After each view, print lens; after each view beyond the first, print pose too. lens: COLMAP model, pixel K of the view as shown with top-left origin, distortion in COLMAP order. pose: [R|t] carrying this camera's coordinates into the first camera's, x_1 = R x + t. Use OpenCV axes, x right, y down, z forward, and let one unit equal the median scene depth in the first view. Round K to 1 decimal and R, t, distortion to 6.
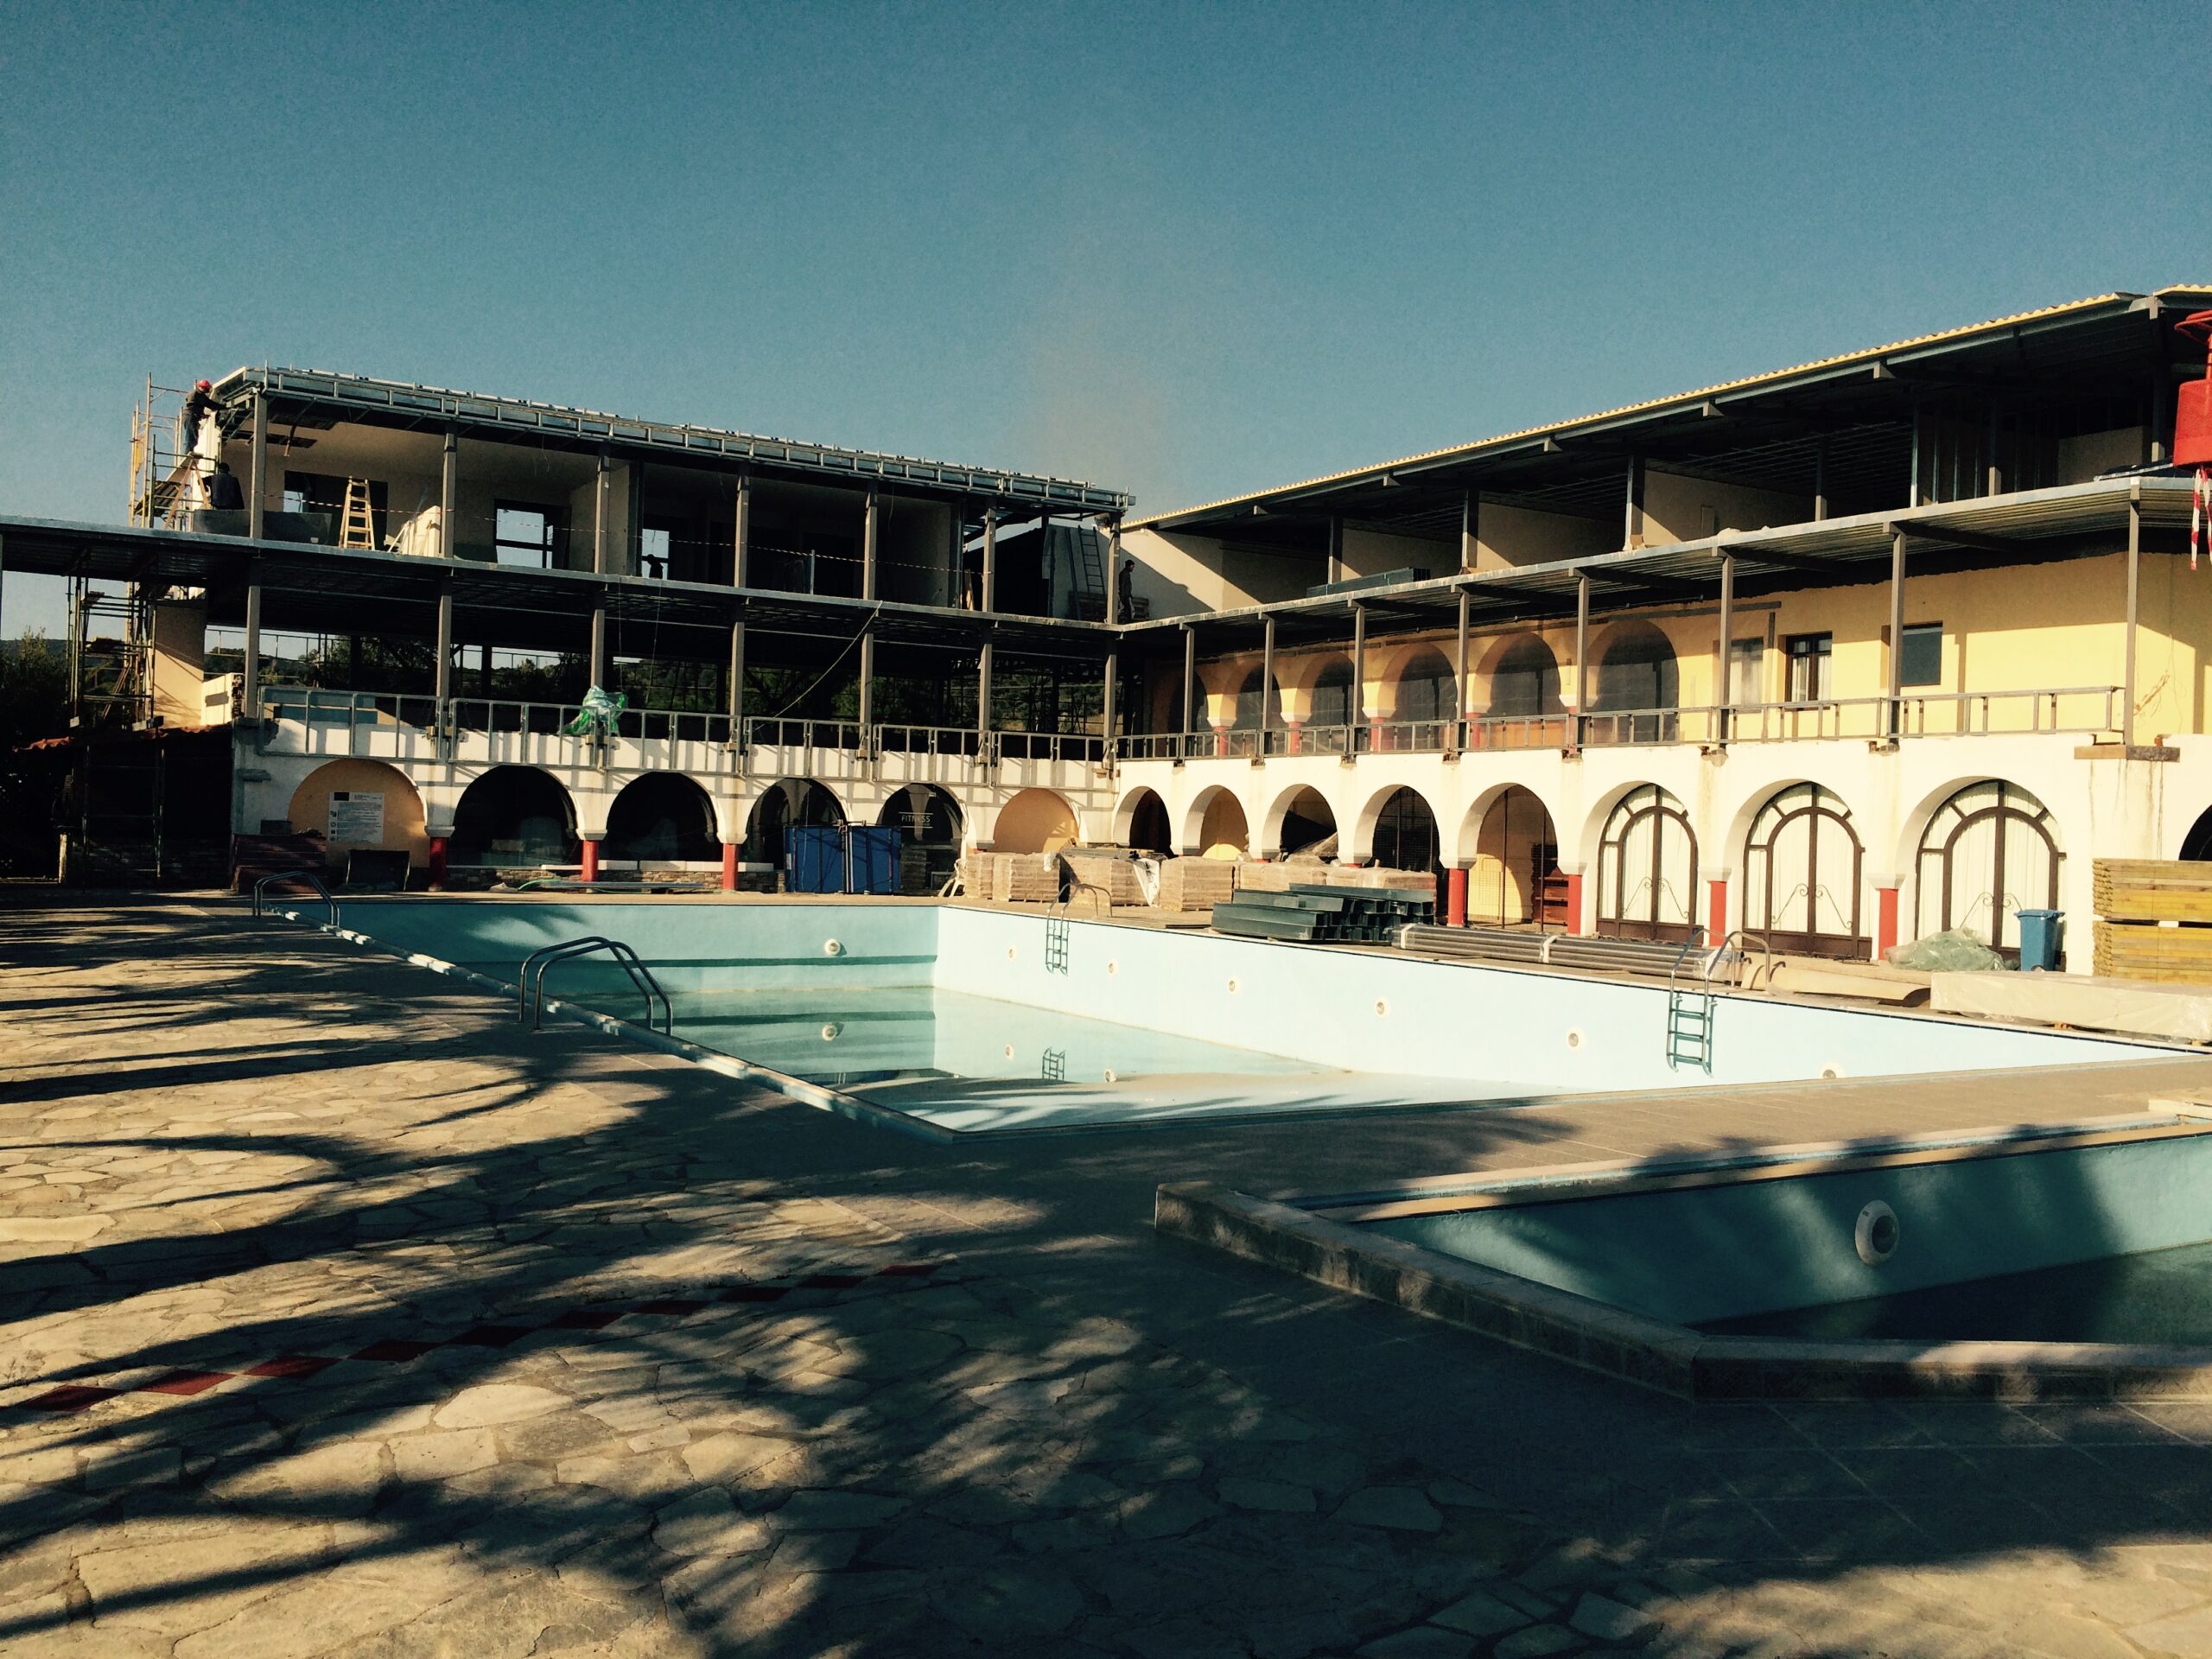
lens RADIAL K [[1866.3, 0, 1106.0], [0, 1866.3, 829.5], [0, 0, 1]] dist [0.088891, -0.124397]
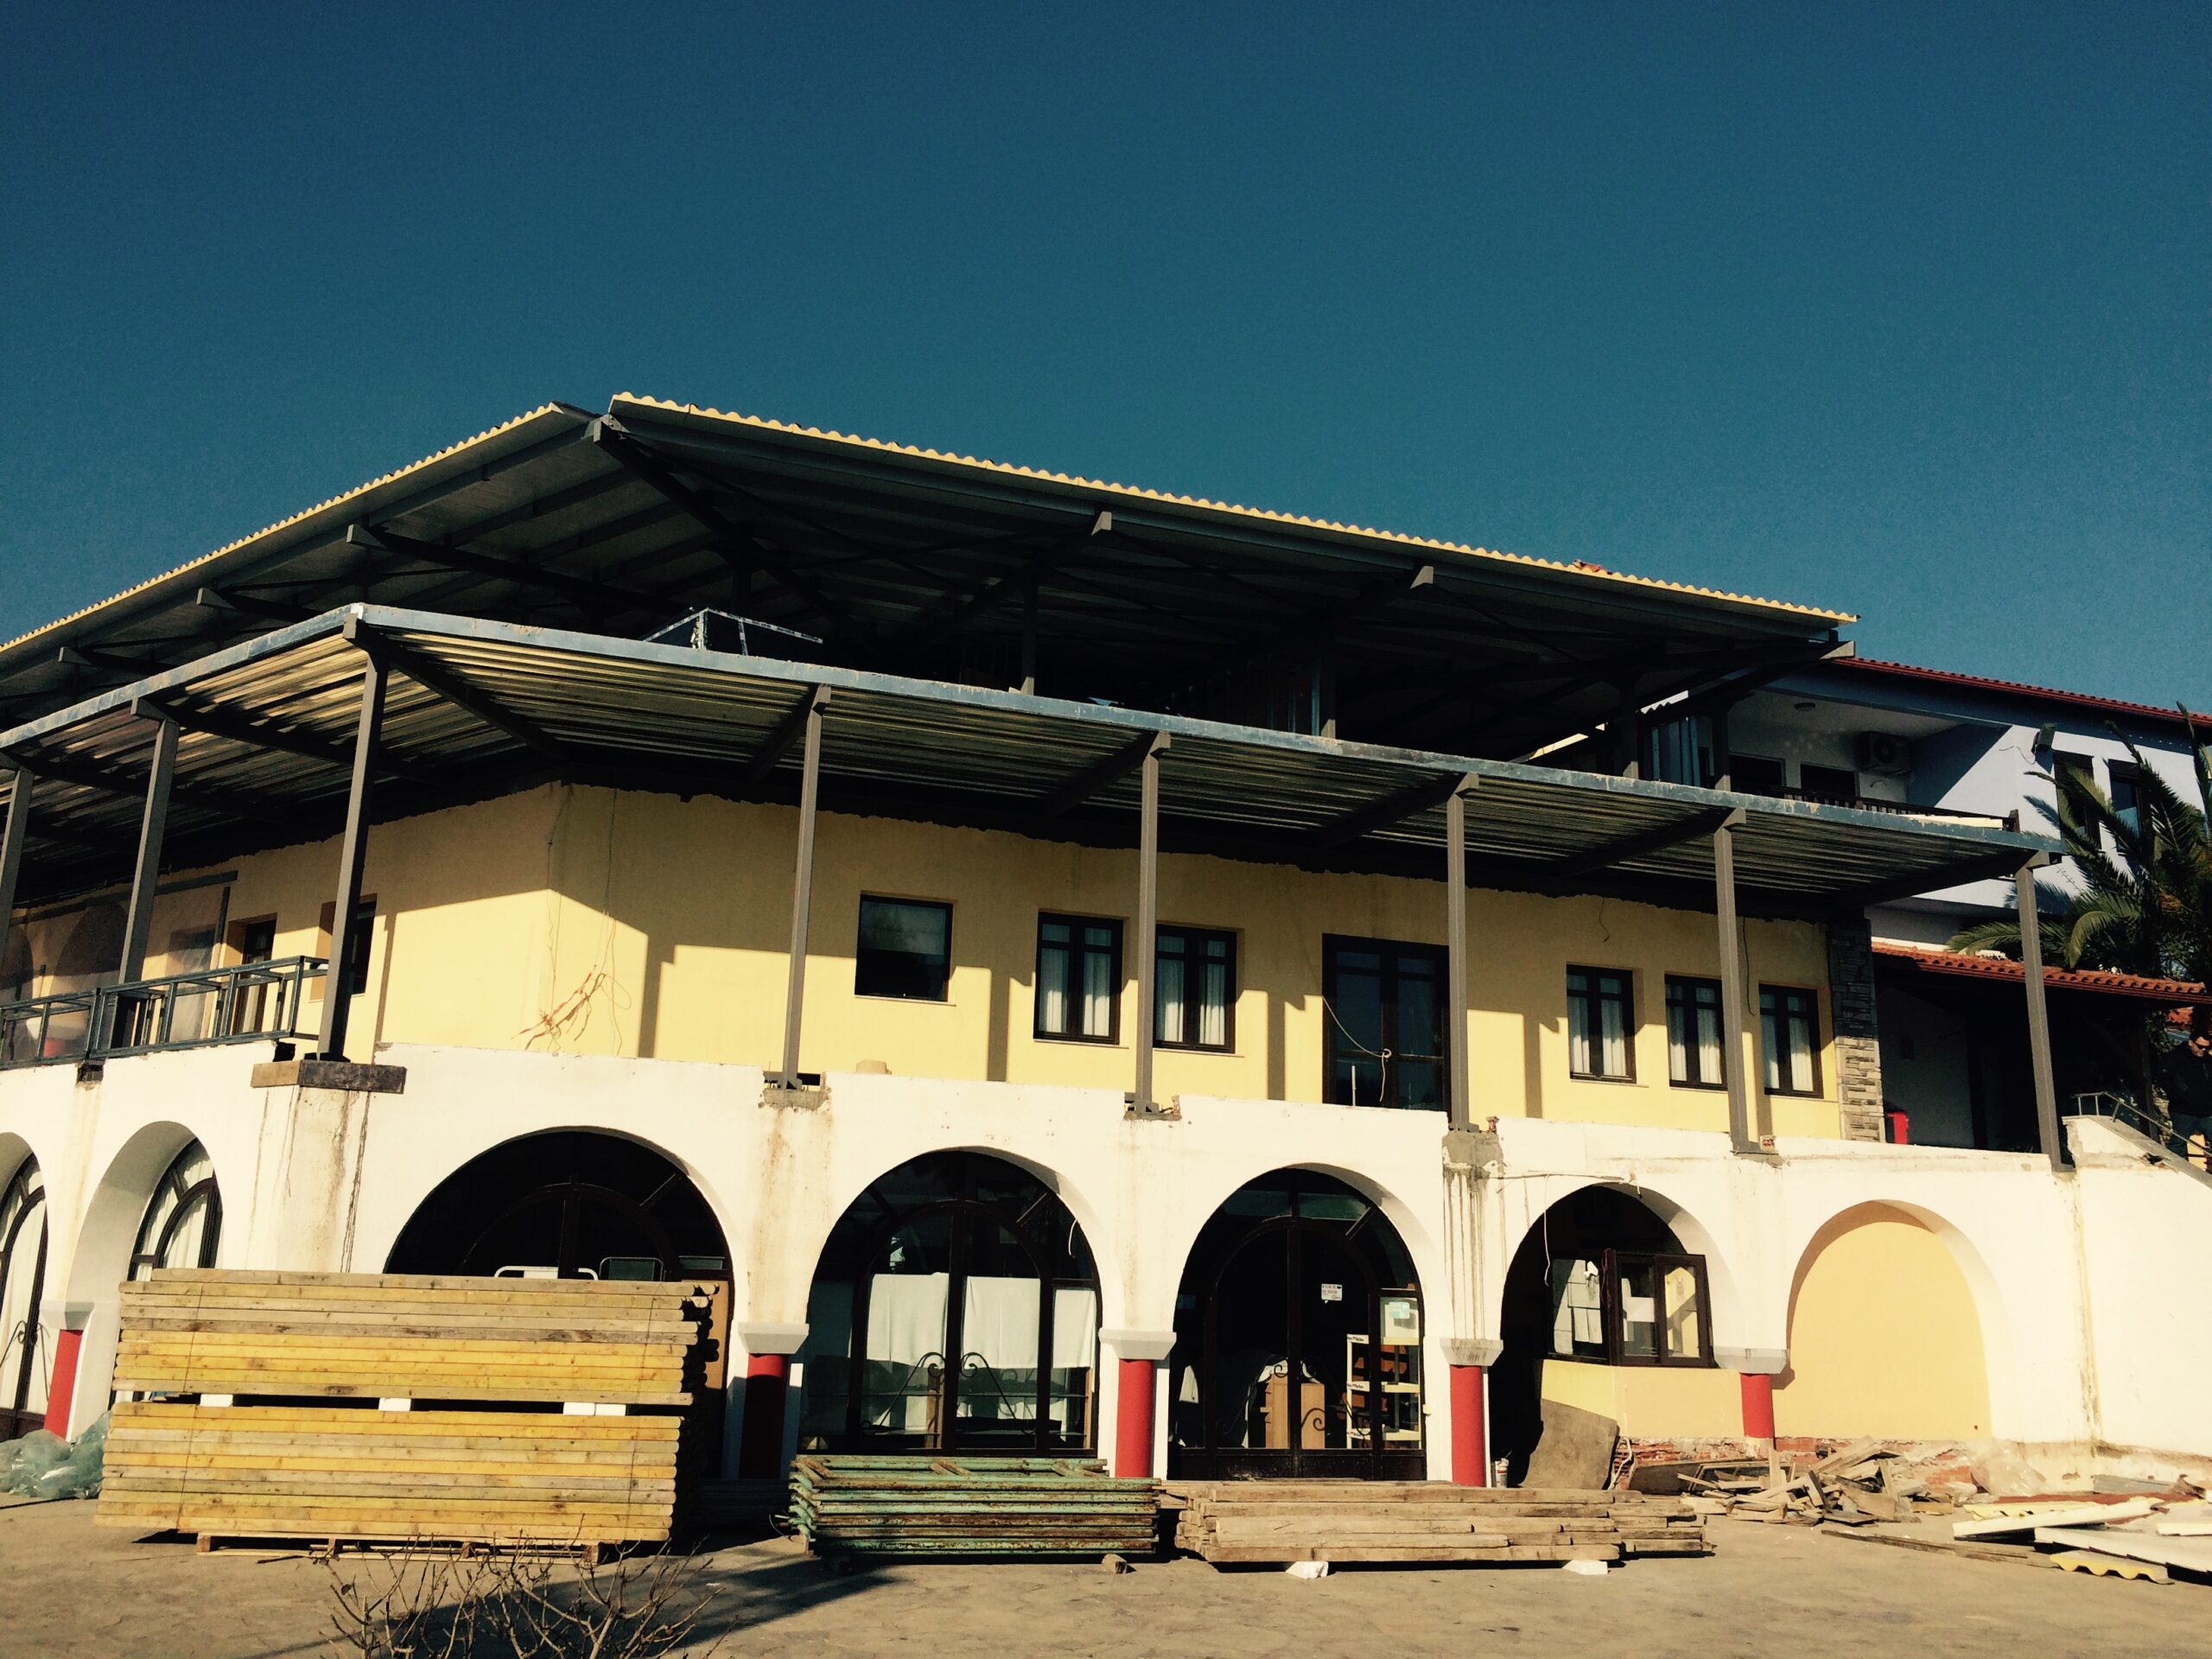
lens RADIAL K [[1866.3, 0, 1106.0], [0, 1866.3, 829.5], [0, 0, 1]] dist [0.088891, -0.124397]
pose [[0.943986, 0.074944, 0.321362, 0.359161], [-0.002307, 0.975343, -0.220682, 0.007087], [-0.329977, 0.207579, 0.920883, 0.247359]]
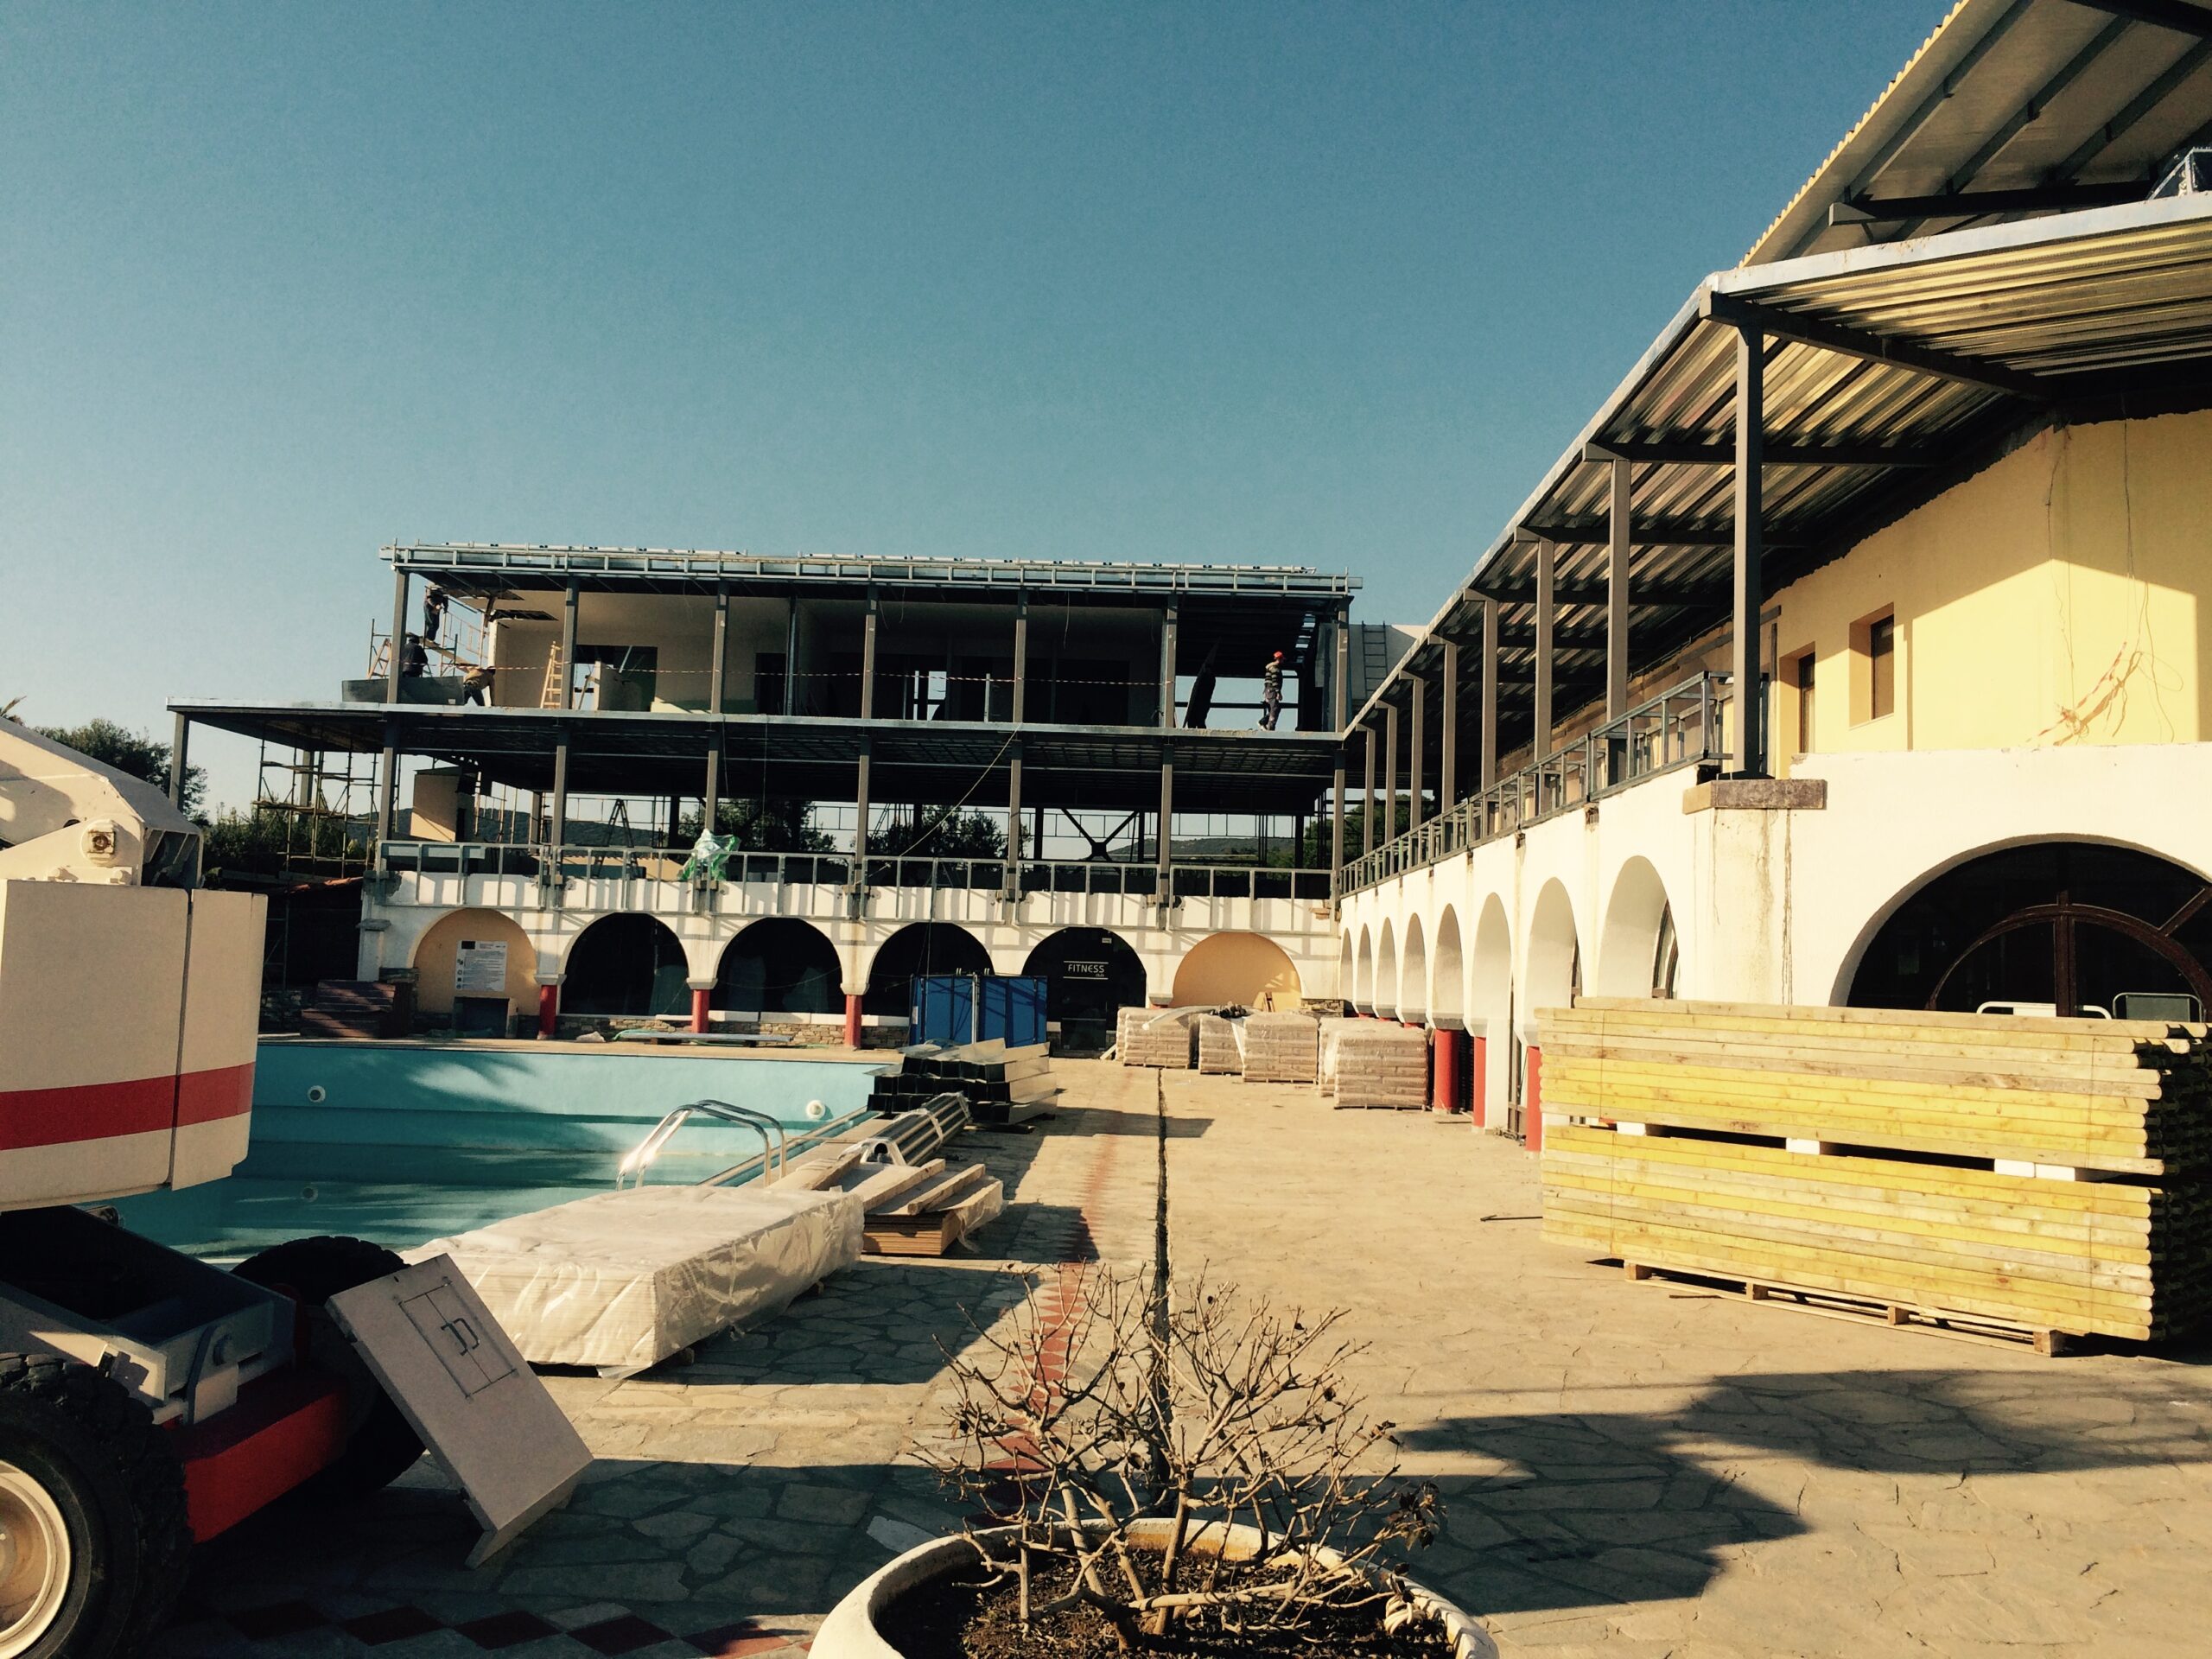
lens RADIAL K [[1866.3, 0, 1106.0], [0, 1866.3, 829.5], [0, 0, 1]] dist [0.088891, -0.124397]
pose [[0.845283, -0.042479, -0.532627, 0.417017], [-0.007835, 0.995742, -0.091848, 0.010711], [0.534261, 0.081811, 0.841351, 0.298421]]
